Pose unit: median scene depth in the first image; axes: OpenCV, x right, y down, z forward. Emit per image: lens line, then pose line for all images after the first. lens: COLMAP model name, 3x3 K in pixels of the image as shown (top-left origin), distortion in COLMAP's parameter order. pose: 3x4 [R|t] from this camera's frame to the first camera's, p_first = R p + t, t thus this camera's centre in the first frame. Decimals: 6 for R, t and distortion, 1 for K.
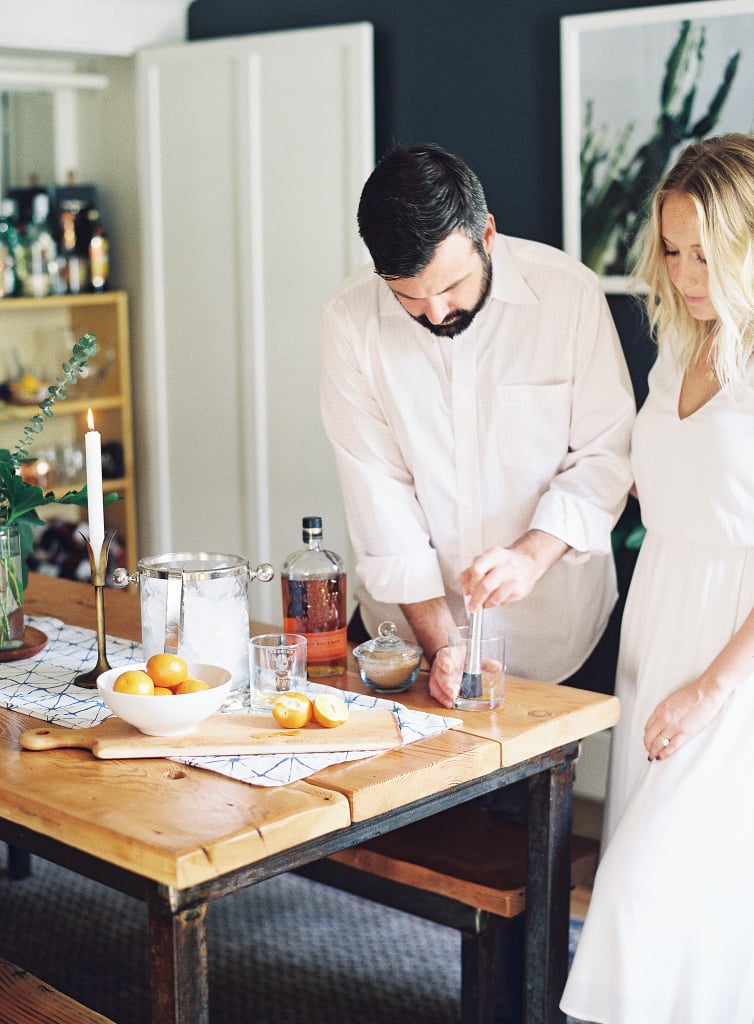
lens RADIAL K [[1650.9, 0, 382.2], [0, 1650.9, 507.5], [0, 0, 1]] dist [-0.112245, 0.000000]
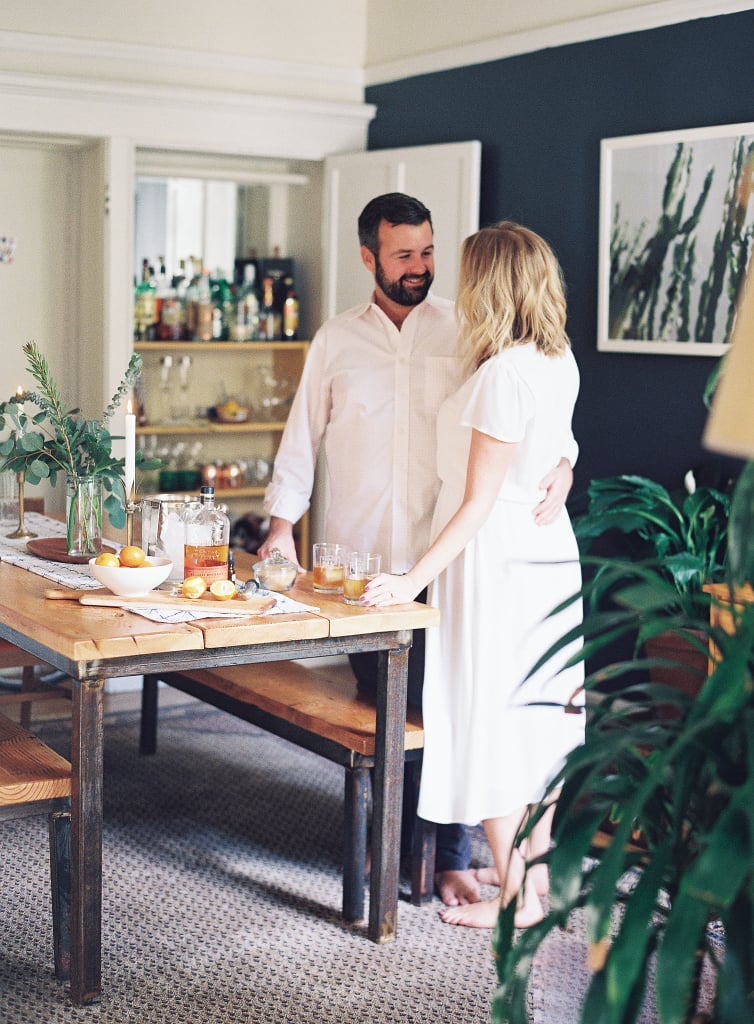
lens RADIAL K [[1650.9, 0, 372.6], [0, 1650.9, 512.6], [0, 0, 1]] dist [-0.112245, 0.000000]
pose [[0.962817, 0.065504, -0.262093, 0.354683], [-0.076918, 0.996474, -0.033517, 0.063105], [0.258974, 0.052430, 0.964460, -0.342012]]
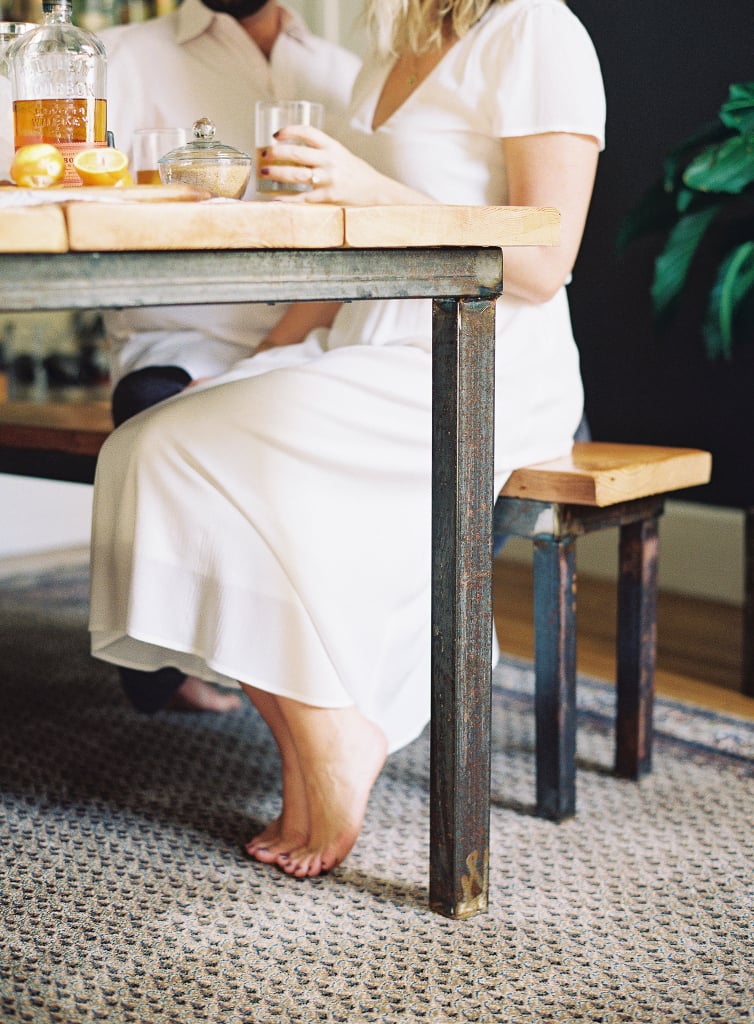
lens RADIAL K [[1650.9, 0, 356.3], [0, 1650.9, 545.6], [0, 0, 1]] dist [-0.112245, 0.000000]
pose [[0.983056, 0.025248, -0.181561, 0.143386], [-0.025685, 0.999670, -0.000057, 0.198061], [0.181499, 0.004719, 0.983380, 0.220004]]
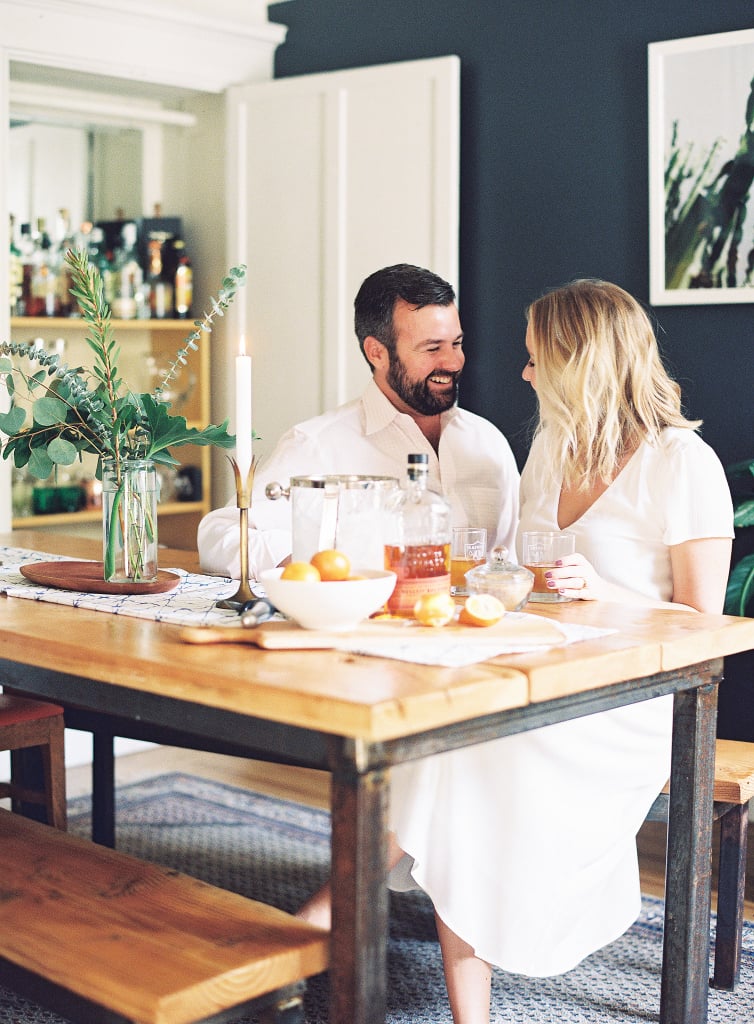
lens RADIAL K [[1600.2, 0, 369.2], [0, 1600.2, 512.0], [0, 0, 1]] dist [-0.118531, 0.000000]
pose [[0.999869, 0.014978, -0.006095, -0.069930], [-0.015409, 0.996814, -0.078264, 0.097463], [0.004903, 0.078348, 0.996914, 0.017556]]
